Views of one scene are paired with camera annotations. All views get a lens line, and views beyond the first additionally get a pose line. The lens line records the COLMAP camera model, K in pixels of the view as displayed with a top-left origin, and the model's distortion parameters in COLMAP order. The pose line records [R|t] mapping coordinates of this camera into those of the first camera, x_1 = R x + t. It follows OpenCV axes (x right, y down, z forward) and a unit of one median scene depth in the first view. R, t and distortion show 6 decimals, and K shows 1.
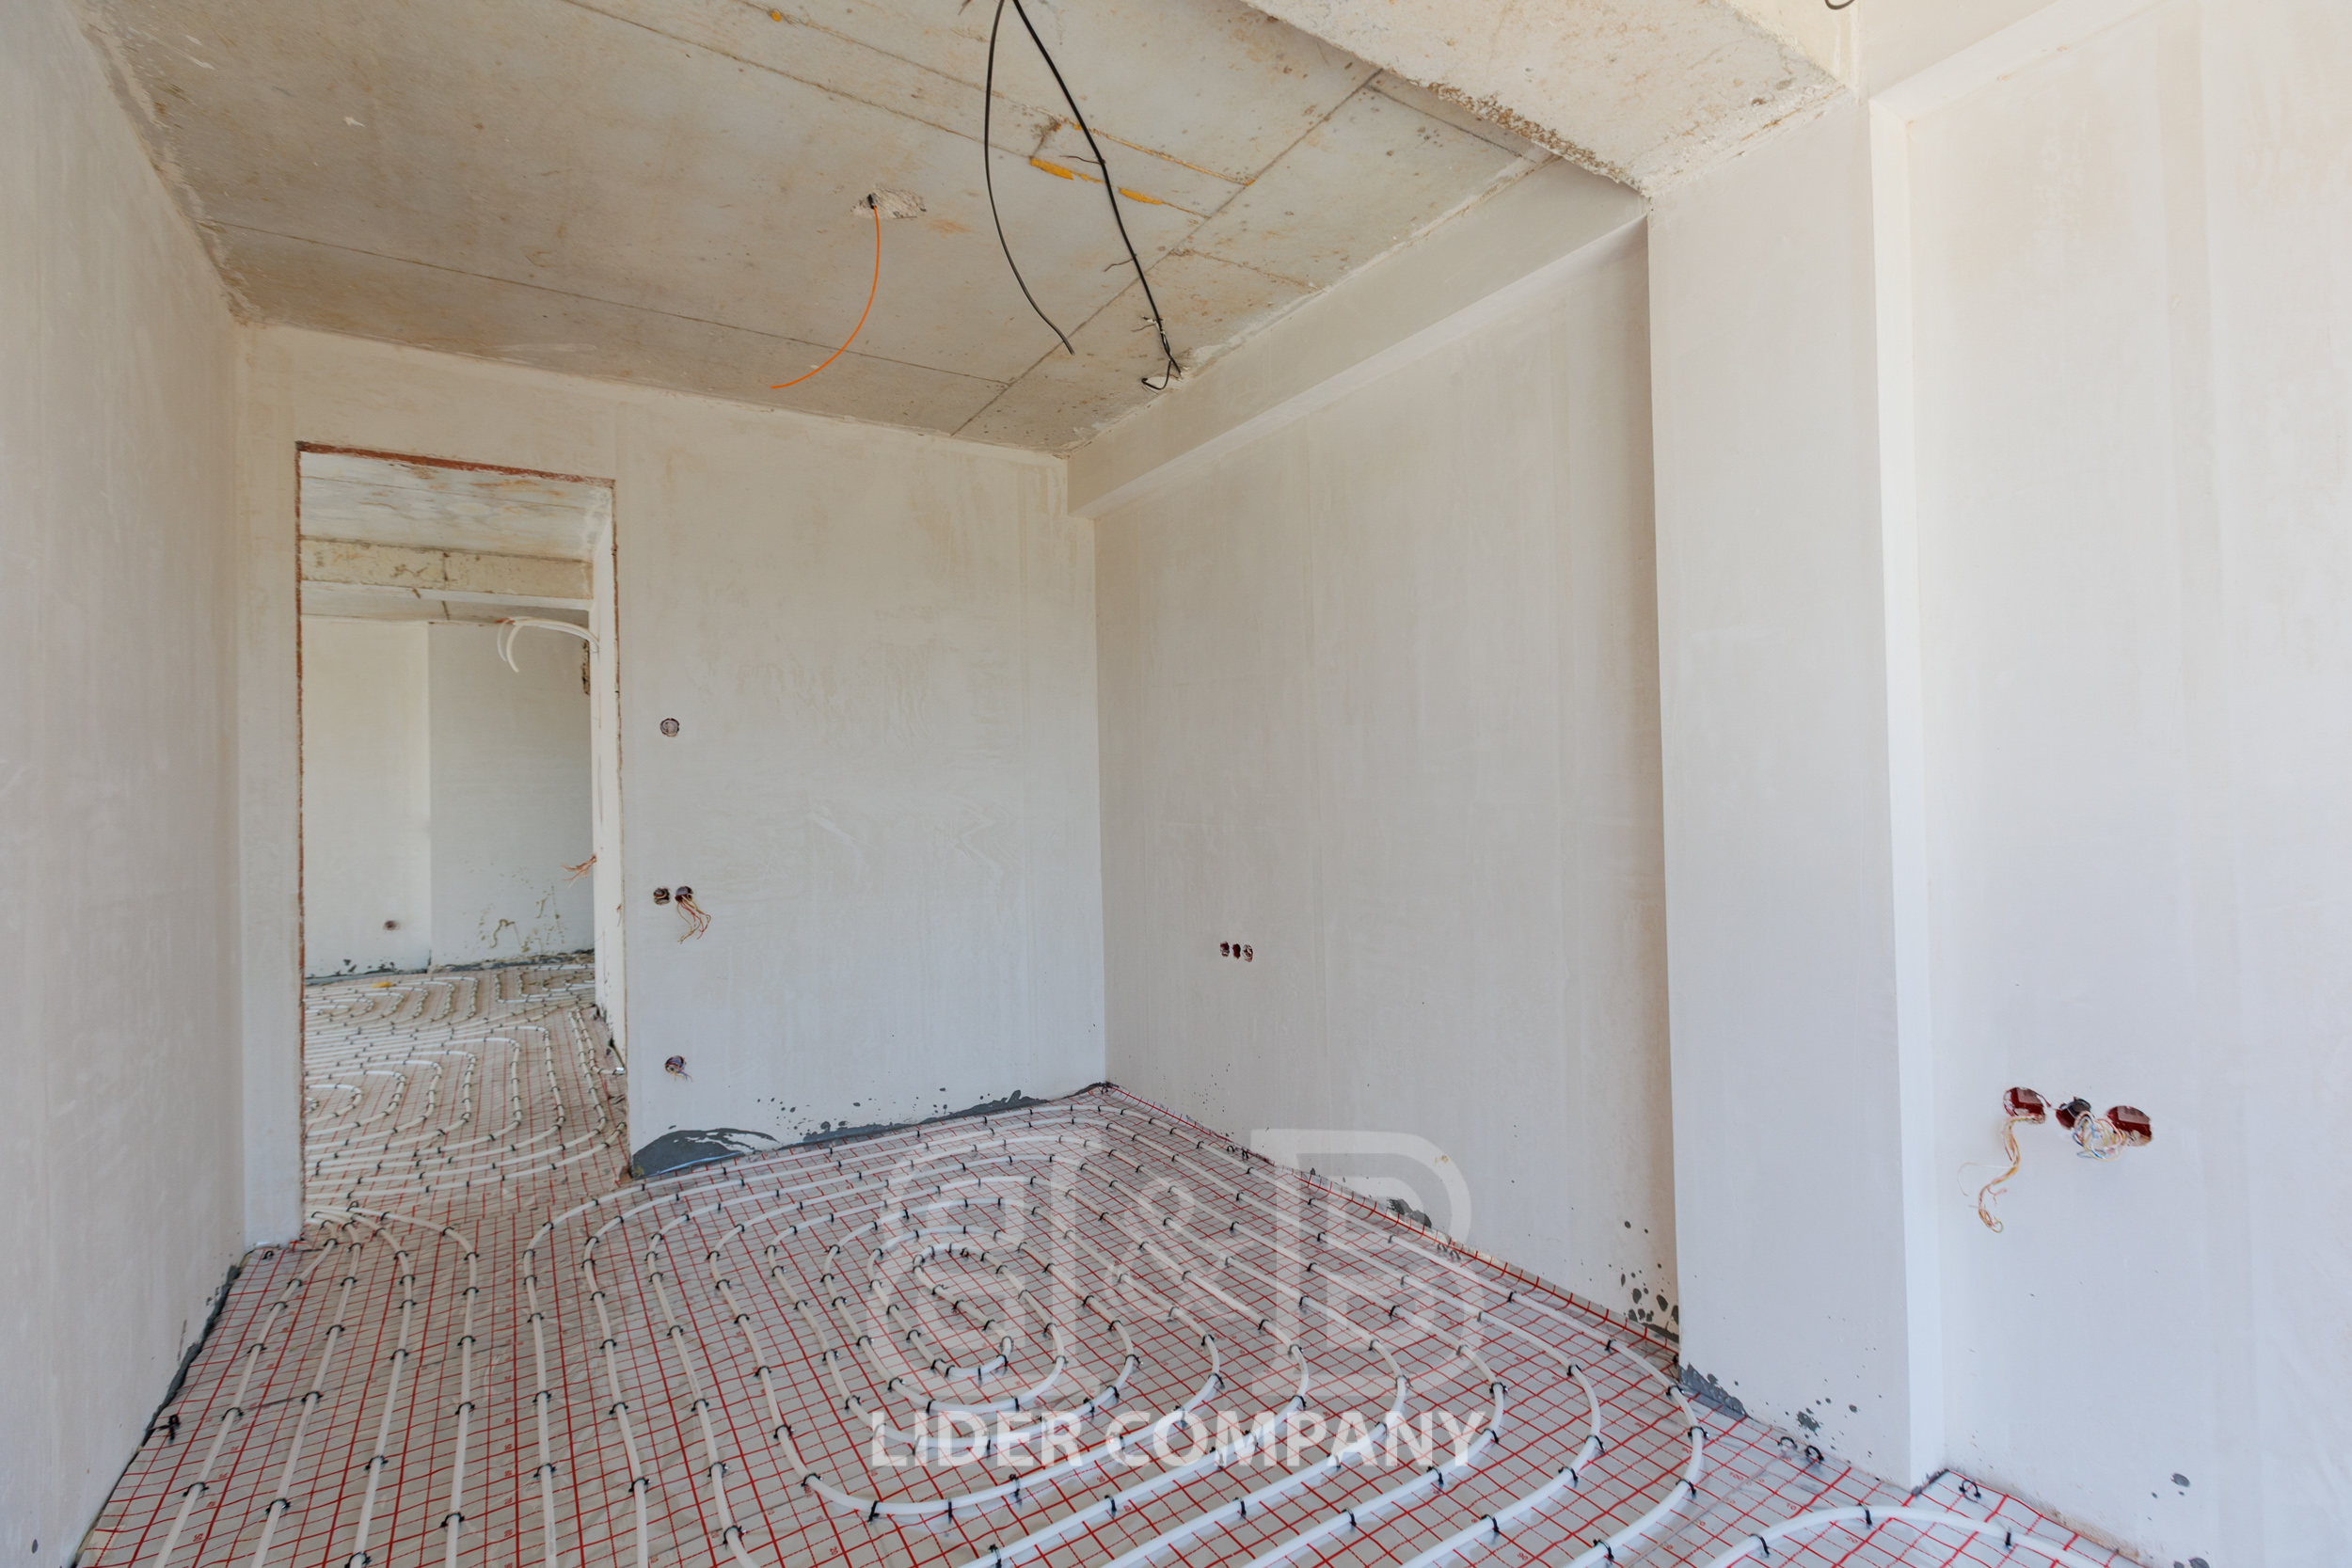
lens RADIAL K [[1065.5, 0, 1191.0], [0, 1065.5, 776.6], [0, 0, 1]] dist [0.006082, 0.000385]
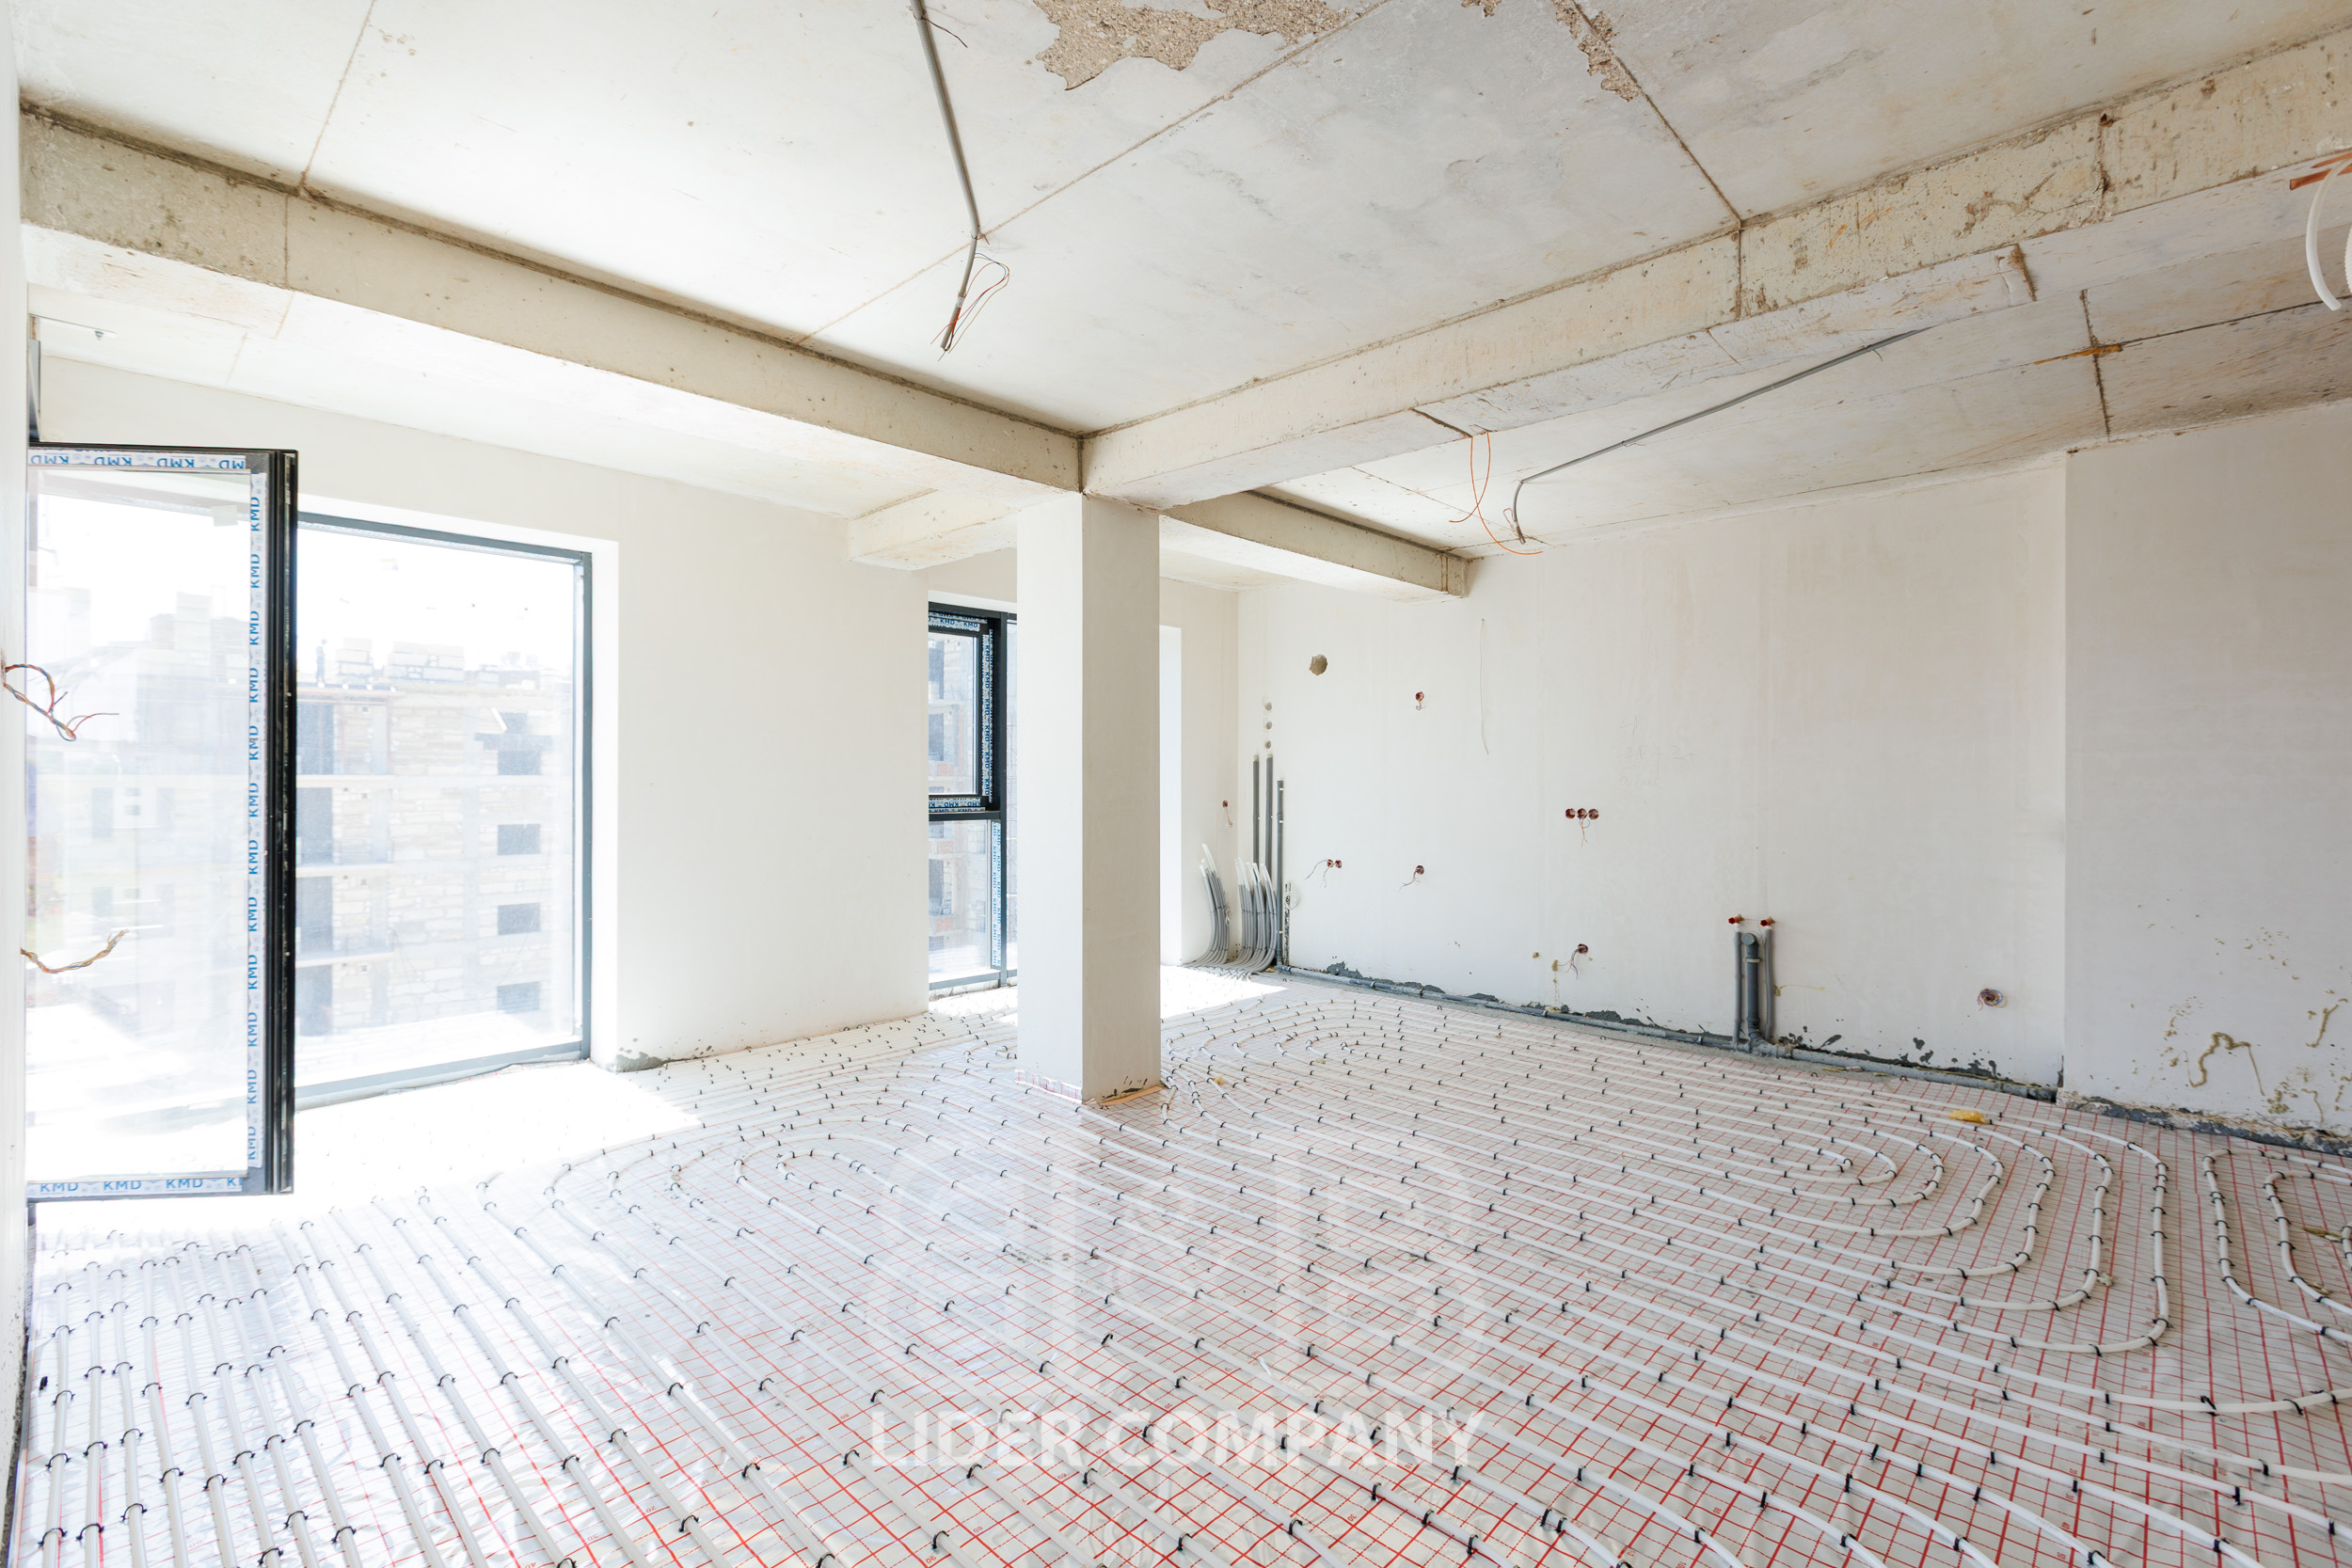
lens RADIAL K [[1065.5, 0, 1165.2], [0, 1065.5, 779.1], [0, 0, 1]] dist [0.006082, 0.000385]
pose [[0.242291, 0.021166, -0.969973, -0.297165], [0.004555, 0.999726, 0.022953, 0.004702], [0.970193, -0.009979, 0.242128, 0.427798]]
